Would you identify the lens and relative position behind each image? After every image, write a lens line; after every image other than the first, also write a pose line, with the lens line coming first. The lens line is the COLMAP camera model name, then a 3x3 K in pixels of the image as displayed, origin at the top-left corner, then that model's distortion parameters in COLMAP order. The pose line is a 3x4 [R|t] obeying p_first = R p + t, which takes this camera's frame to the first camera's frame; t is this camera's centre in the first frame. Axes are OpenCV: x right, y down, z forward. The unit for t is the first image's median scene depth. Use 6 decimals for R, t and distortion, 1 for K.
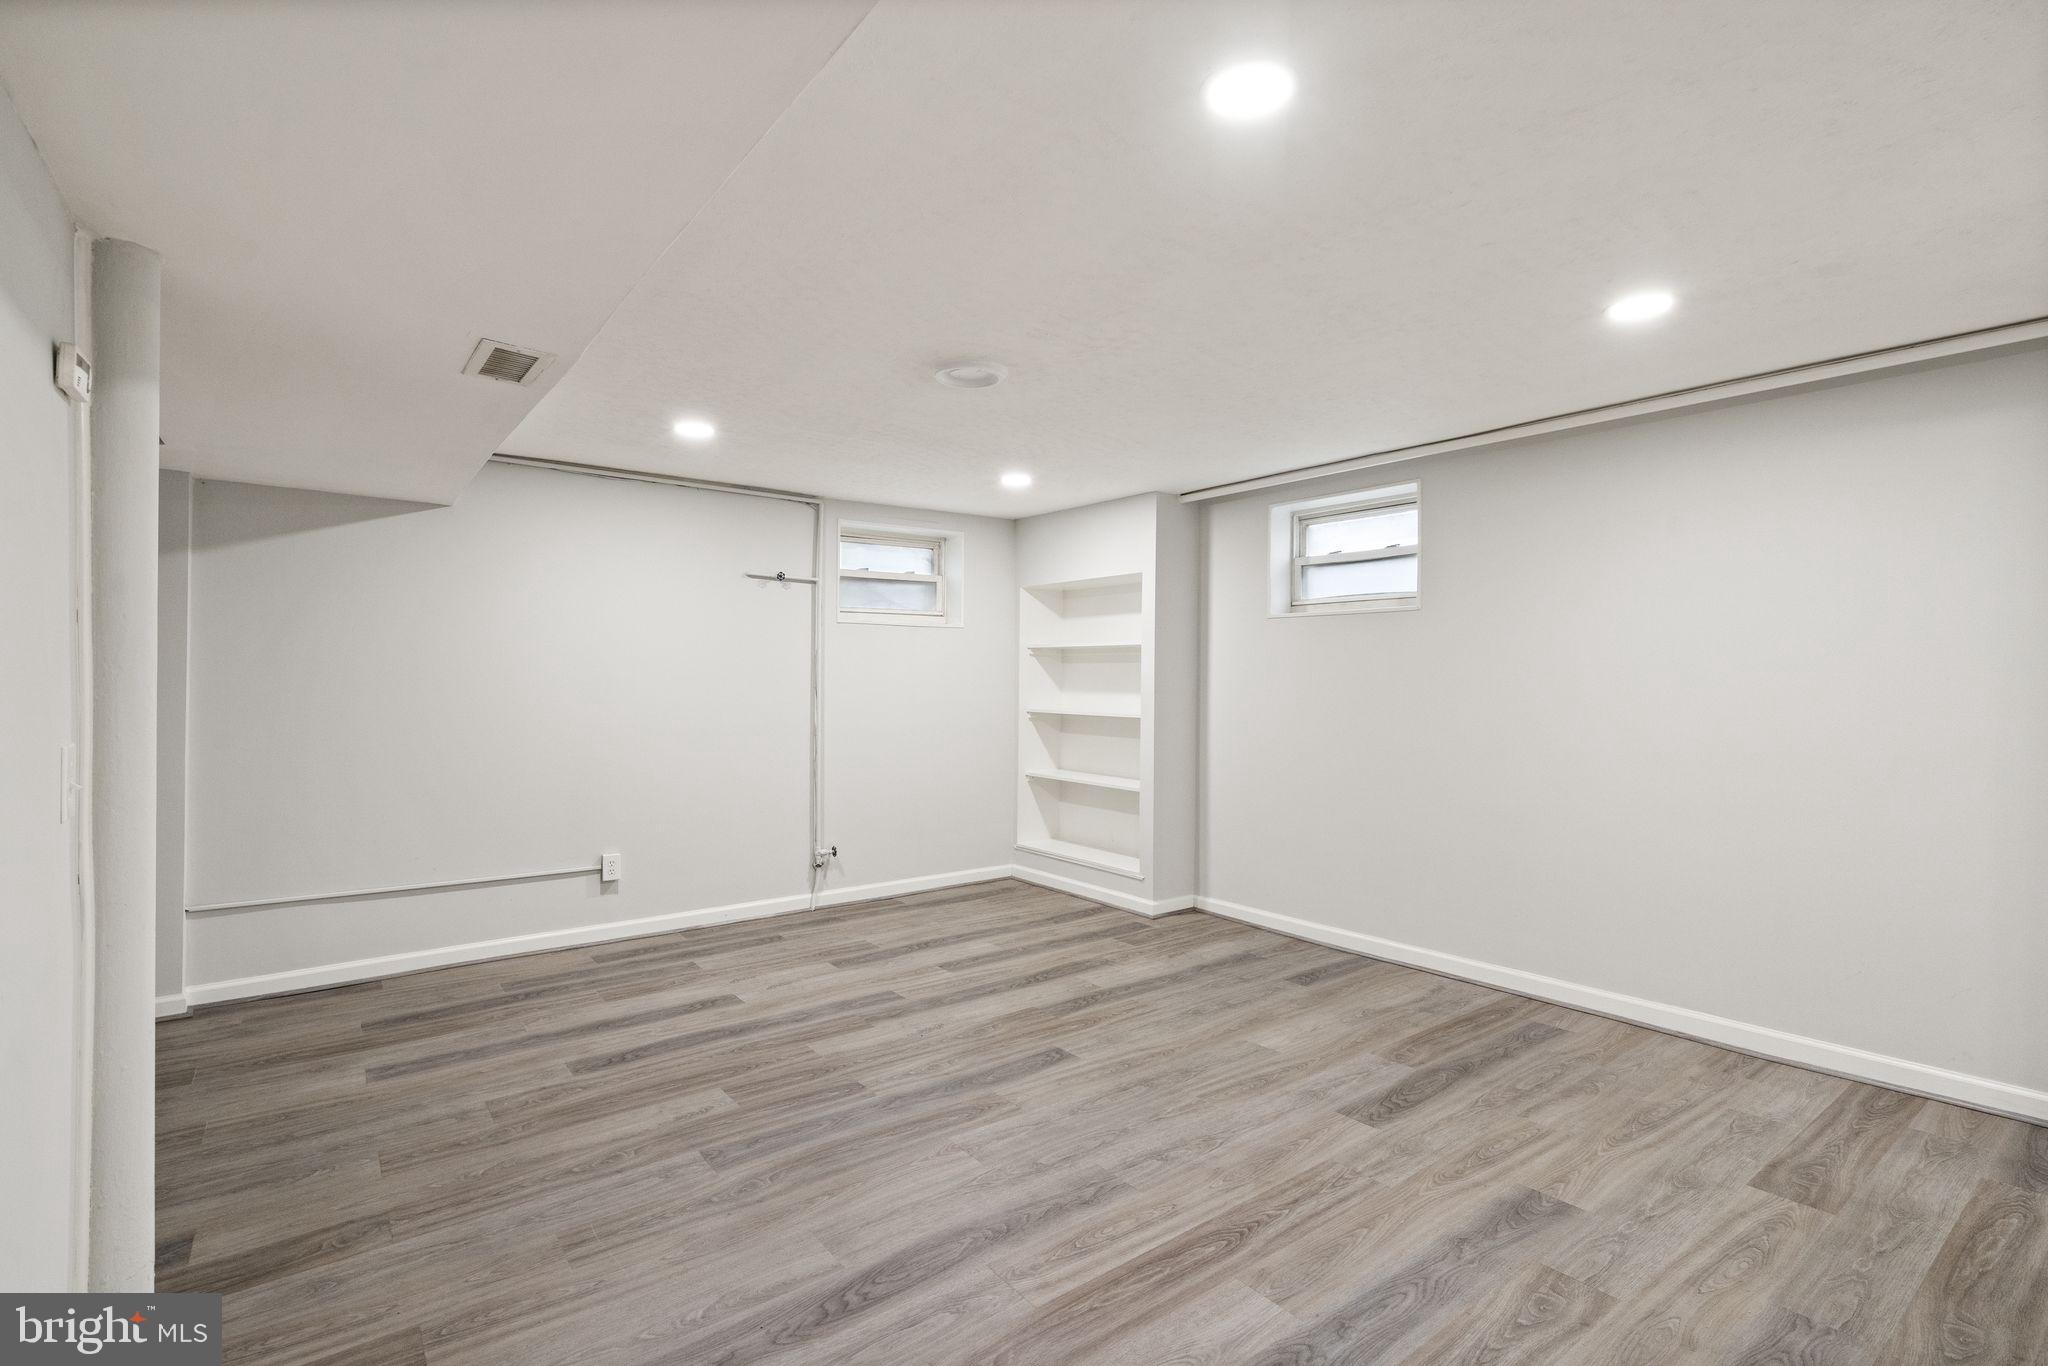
lens RADIAL K [[947.5, 0, 1028.4], [0, 947.5, 675.3], [0, 0, 1]] dist [-0.000825, 0.001153]
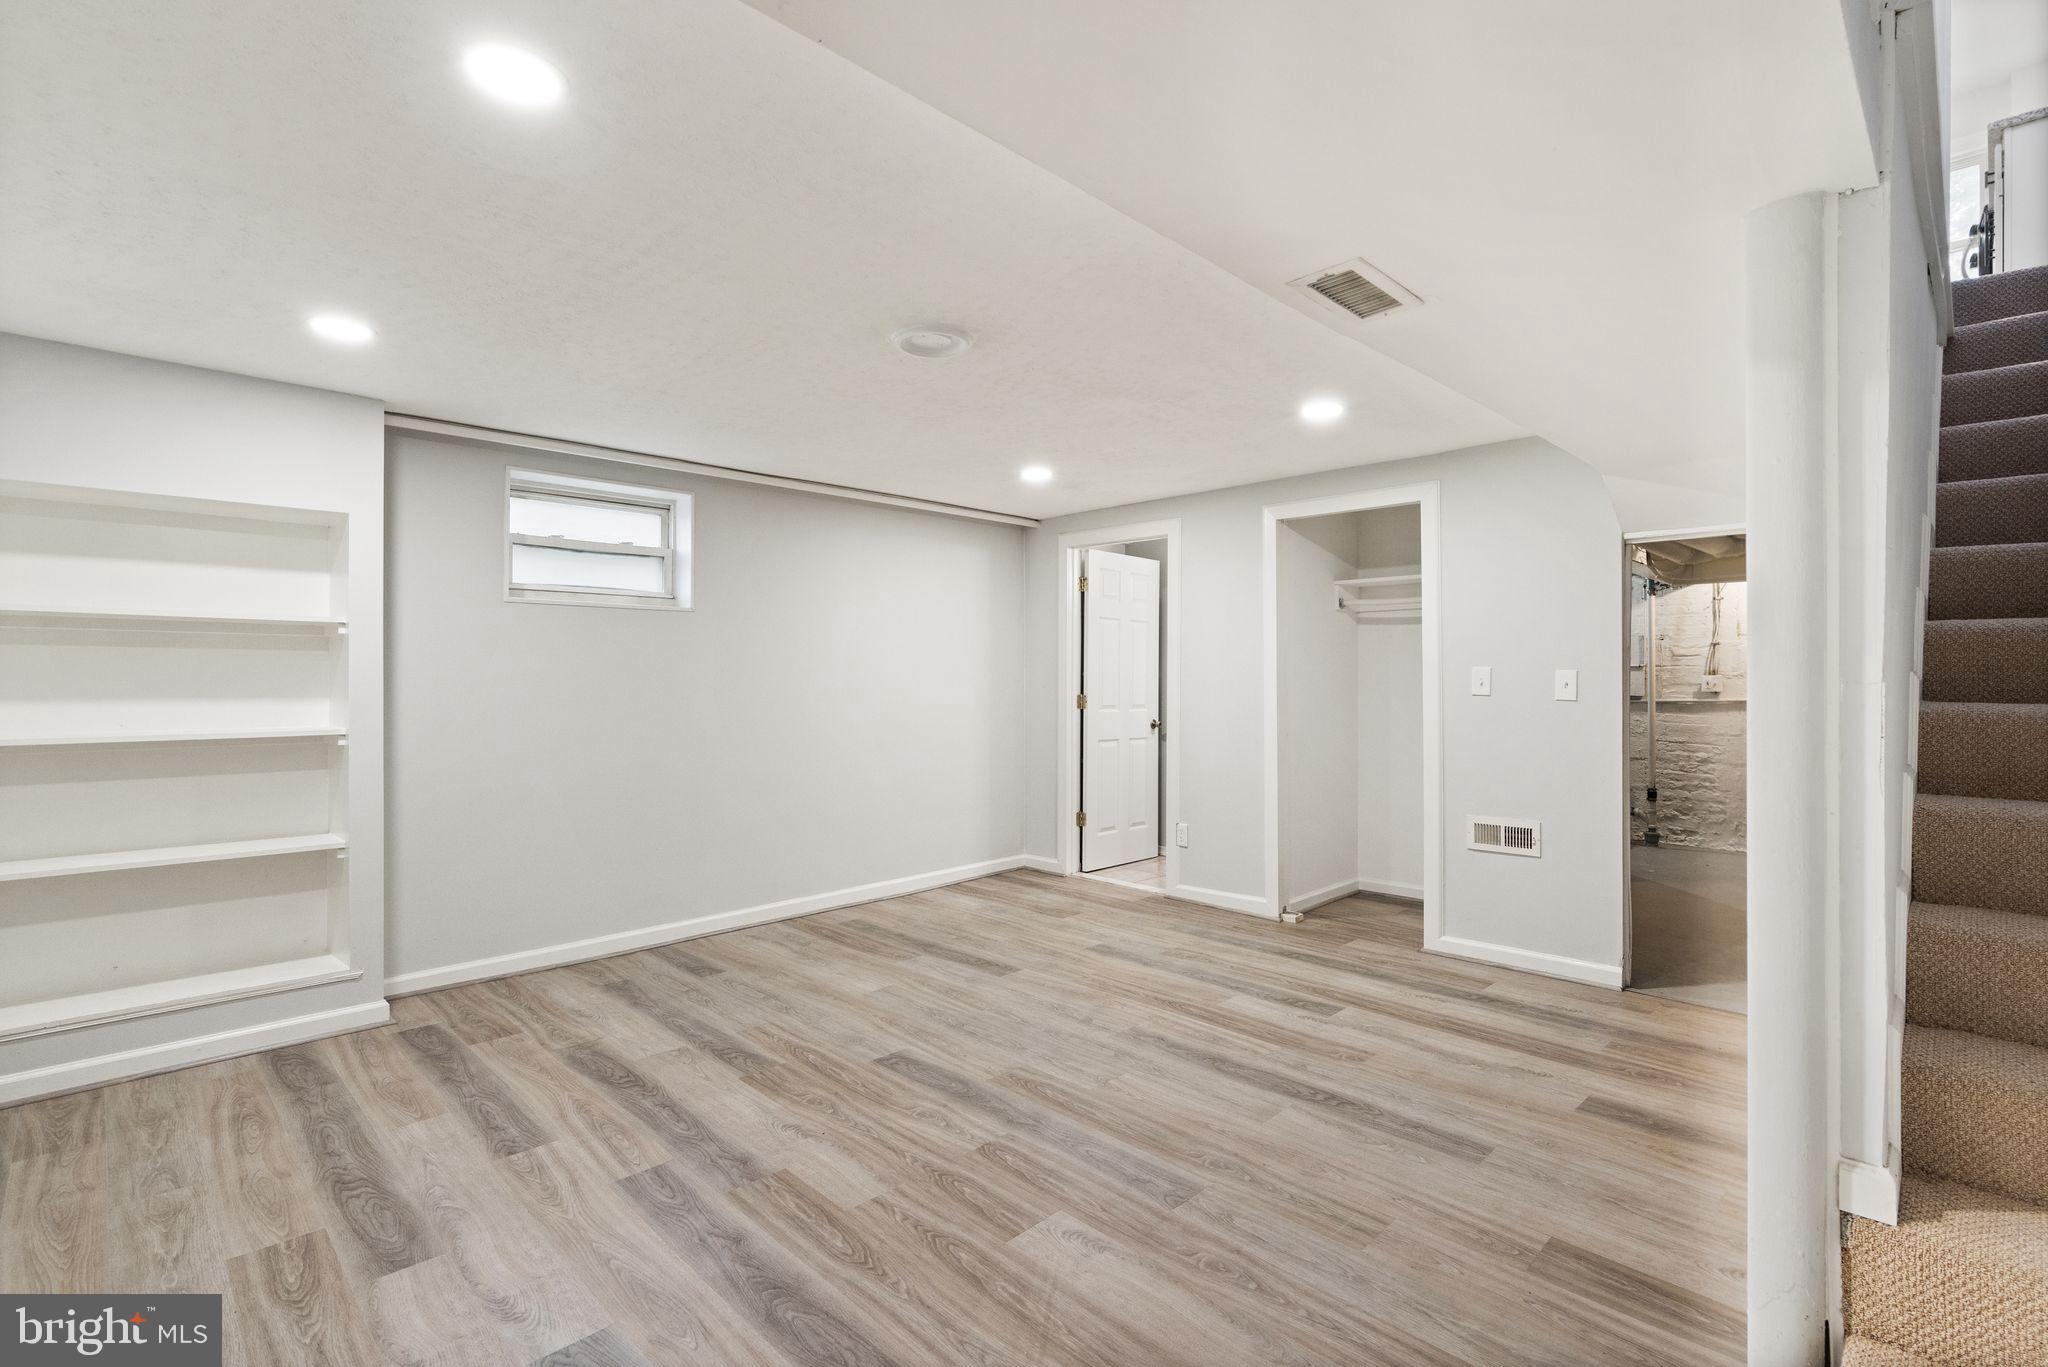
lens RADIAL K [[947.5, 0, 1028.4], [0, 947.5, 675.8], [0, 0, 1]] dist [-0.000825, 0.001153]
pose [[-0.124156, 0.001950, 0.992261, -0.816069], [-0.001078, 0.999997, -0.002100, 0.007735], [-0.992262, -0.001330, -0.124154, 0.843229]]
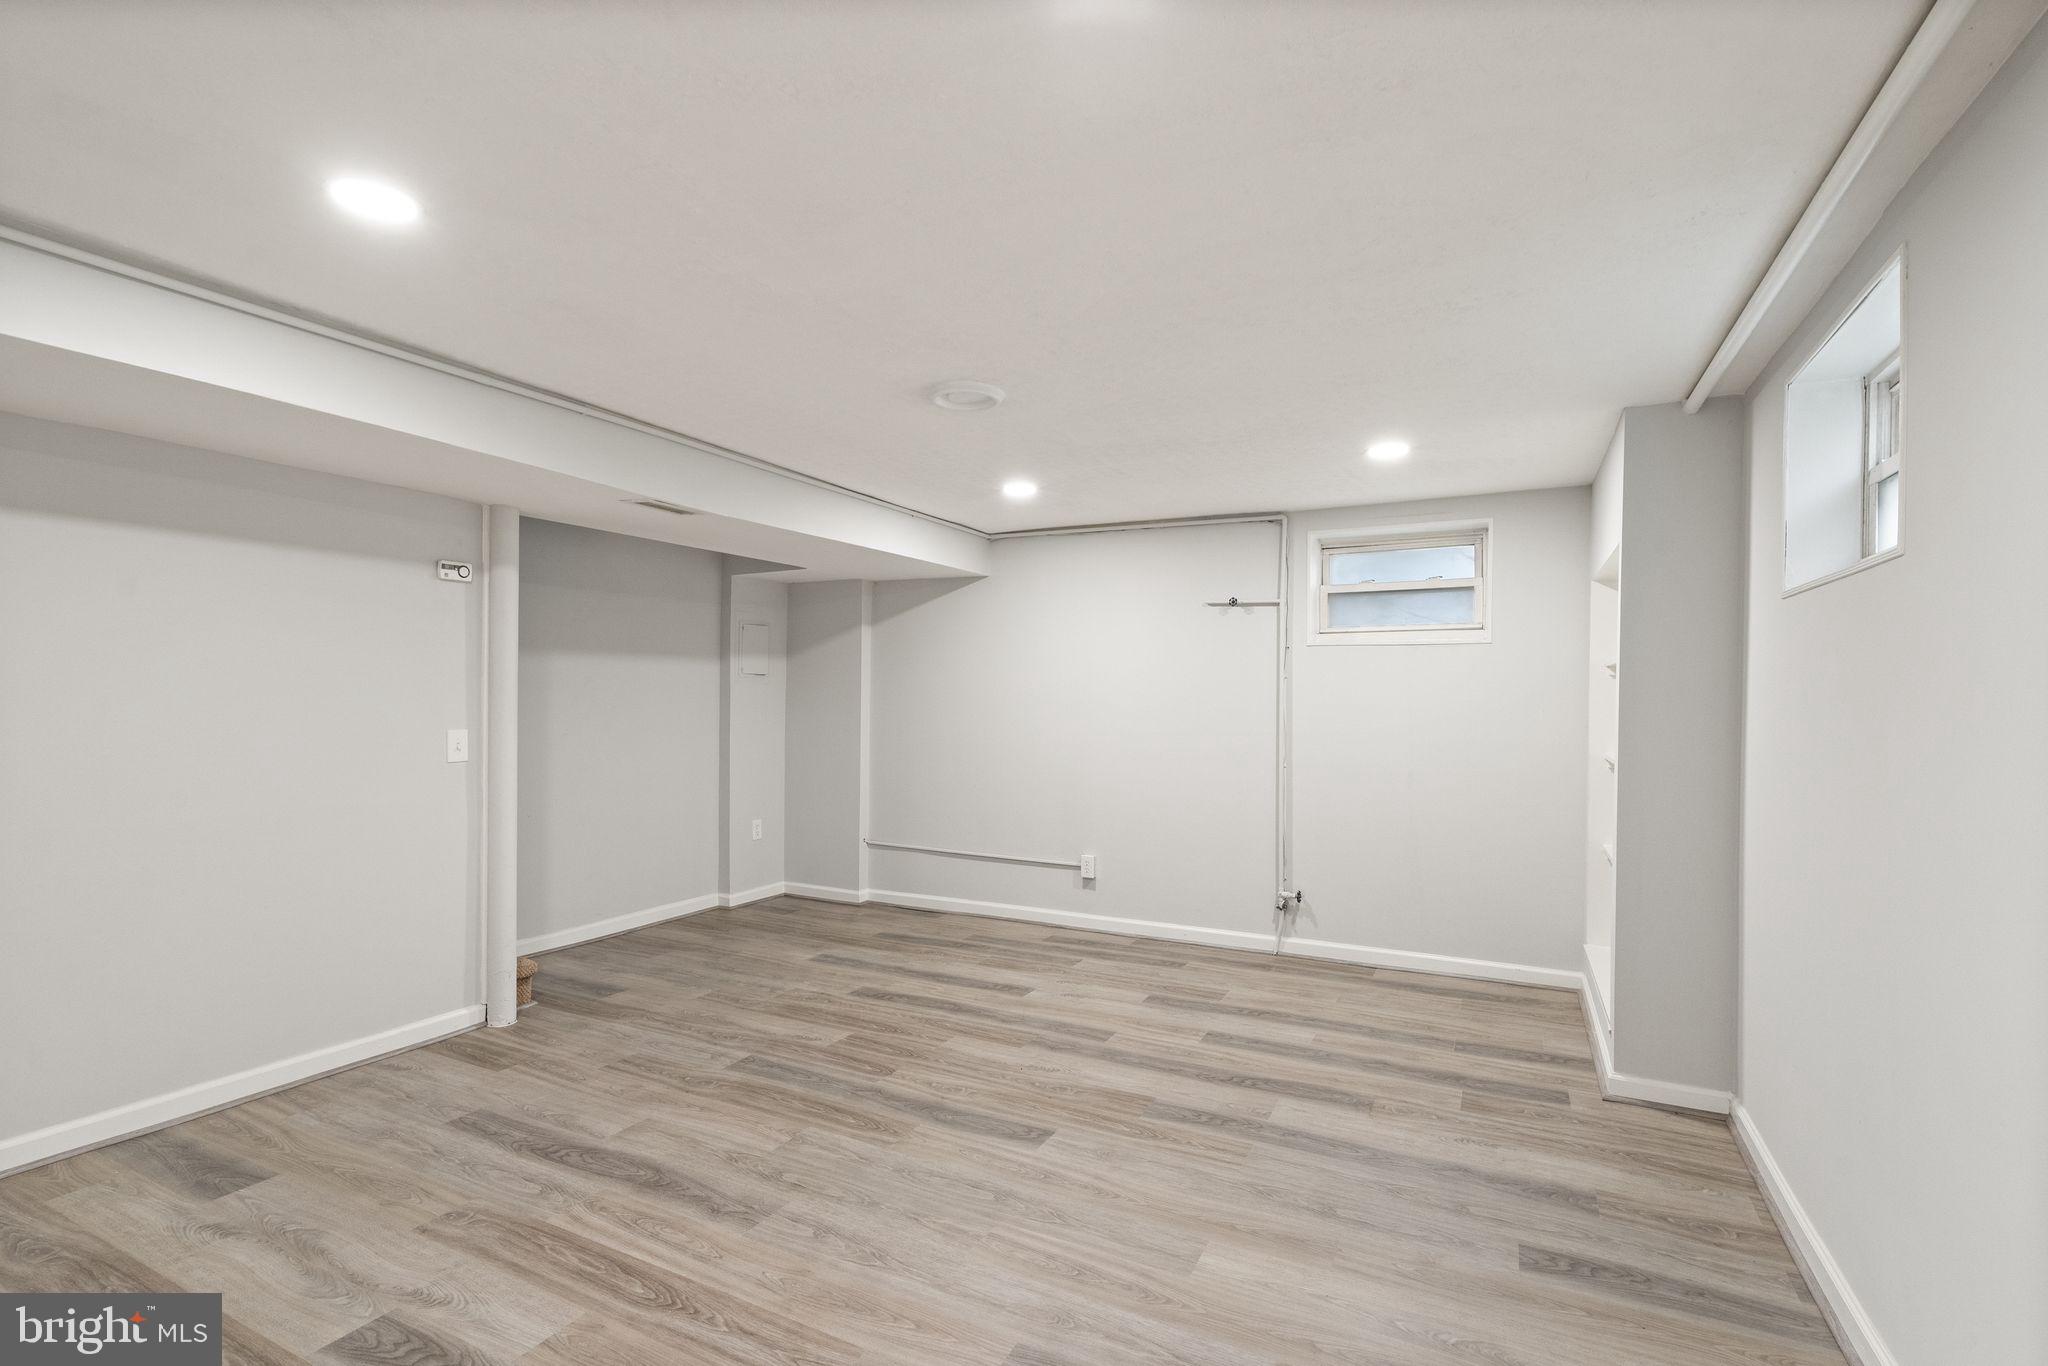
lens RADIAL K [[934.7, 0, 1030.1], [0, 934.7, 700.4], [0, 0, 1]] dist [-0.002178, 0.000314]
pose [[0.433720, 0.001860, -0.901046, 0.694452], [-0.004096, 0.999992, 0.000093, -0.003001], [0.901039, 0.003650, 0.433724, 0.529951]]
